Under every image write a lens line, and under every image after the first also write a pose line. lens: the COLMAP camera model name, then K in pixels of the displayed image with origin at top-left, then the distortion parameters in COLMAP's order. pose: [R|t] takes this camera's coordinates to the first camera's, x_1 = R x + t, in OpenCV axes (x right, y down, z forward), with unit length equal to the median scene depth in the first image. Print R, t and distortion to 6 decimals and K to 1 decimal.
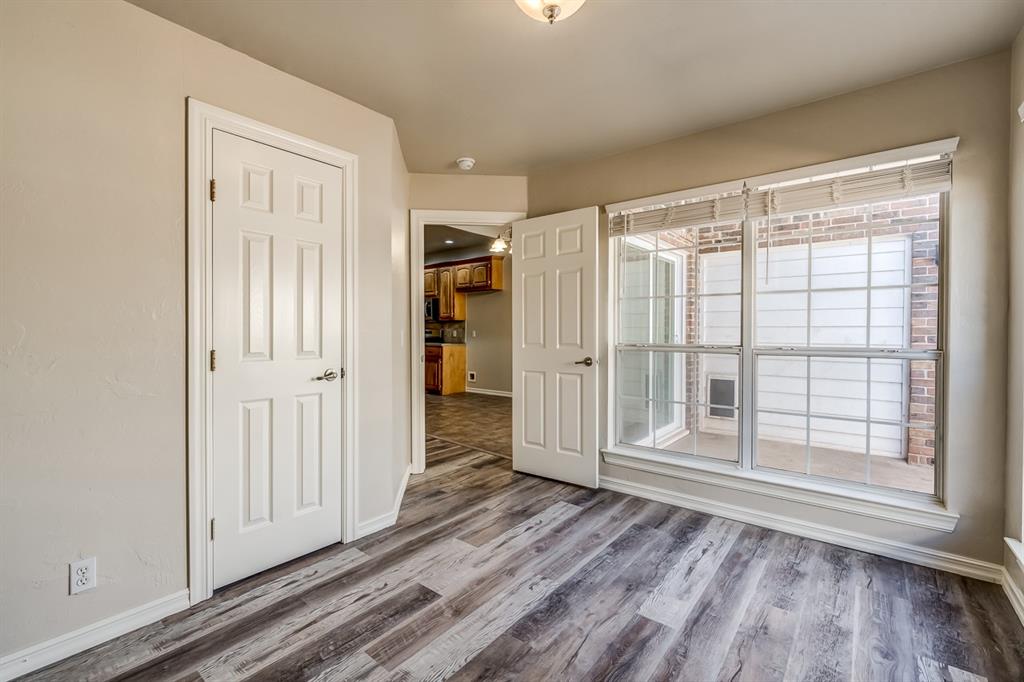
lens RADIAL K [[442.2, 0, 512.3], [0, 442.2, 334.0], [0, 0, 1]] dist [0.000795, 0.000069]
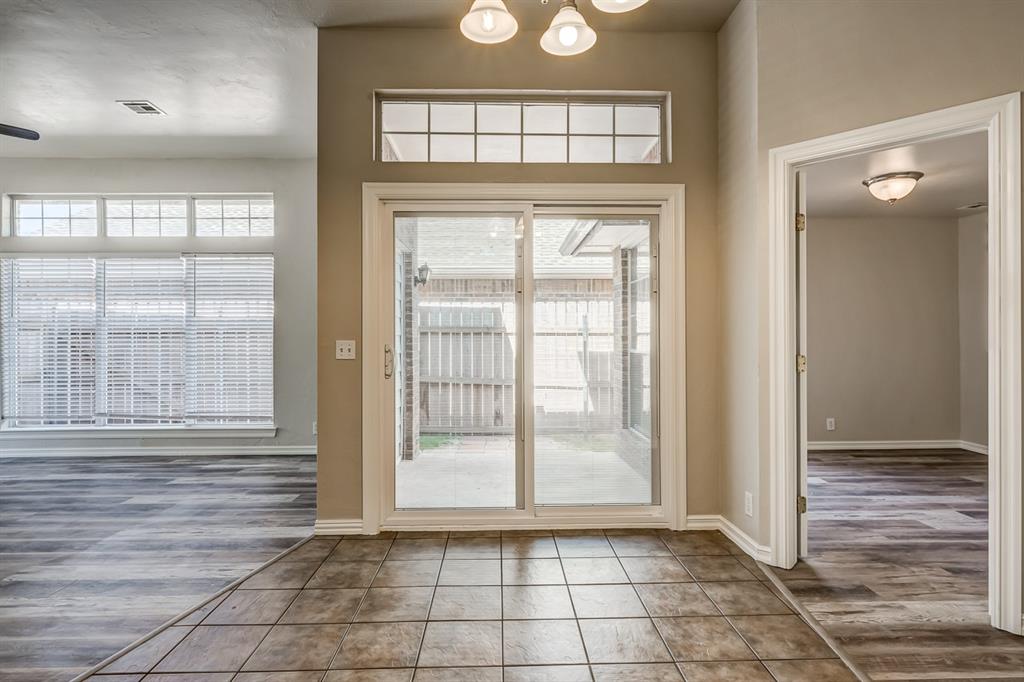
lens RADIAL K [[535.9, 0, 512.7], [0, 535.9, 337.0], [0, 0, 1]] dist [-0.002360, -0.000529]
pose [[-0.650035, 0.007718, 0.759865, -0.551740], [0.007320, 0.999966, -0.003895, -0.018798], [-0.759869, 0.003030, -0.650069, 3.223328]]
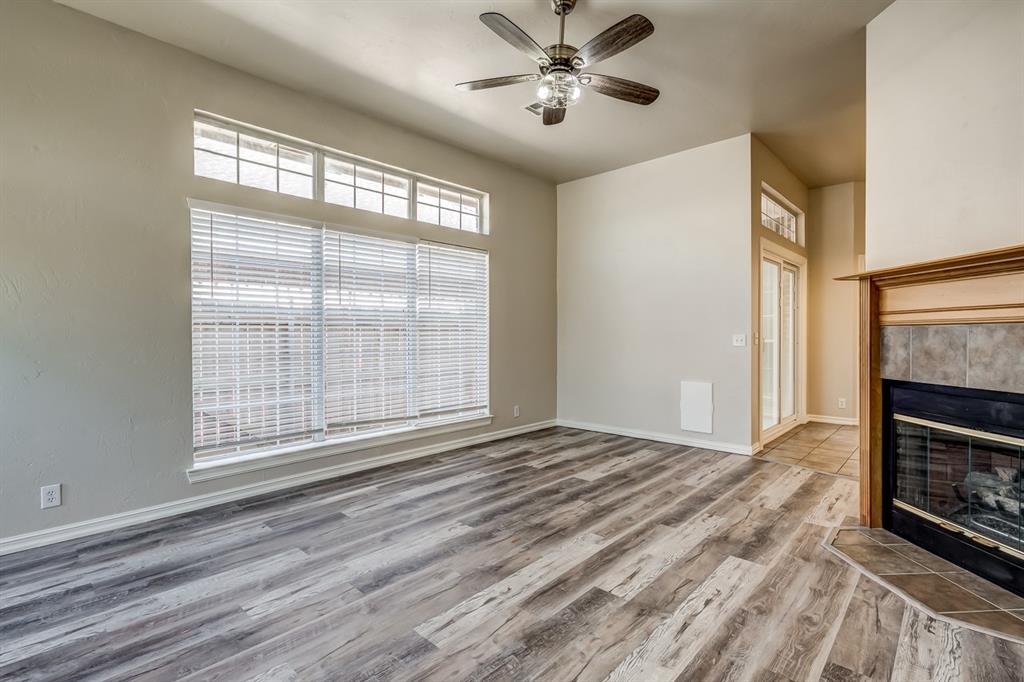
lens RADIAL K [[478.1, 0, 529.0], [0, 478.1, 337.9], [0, 0, 1]] dist [-0.000854, -0.000107]
pose [[-0.998537, 0.001423, 0.054054, 1.847824], [0.002248, 0.999882, 0.015199, -0.035179], [-0.054026, 0.015299, -0.998422, 4.859569]]
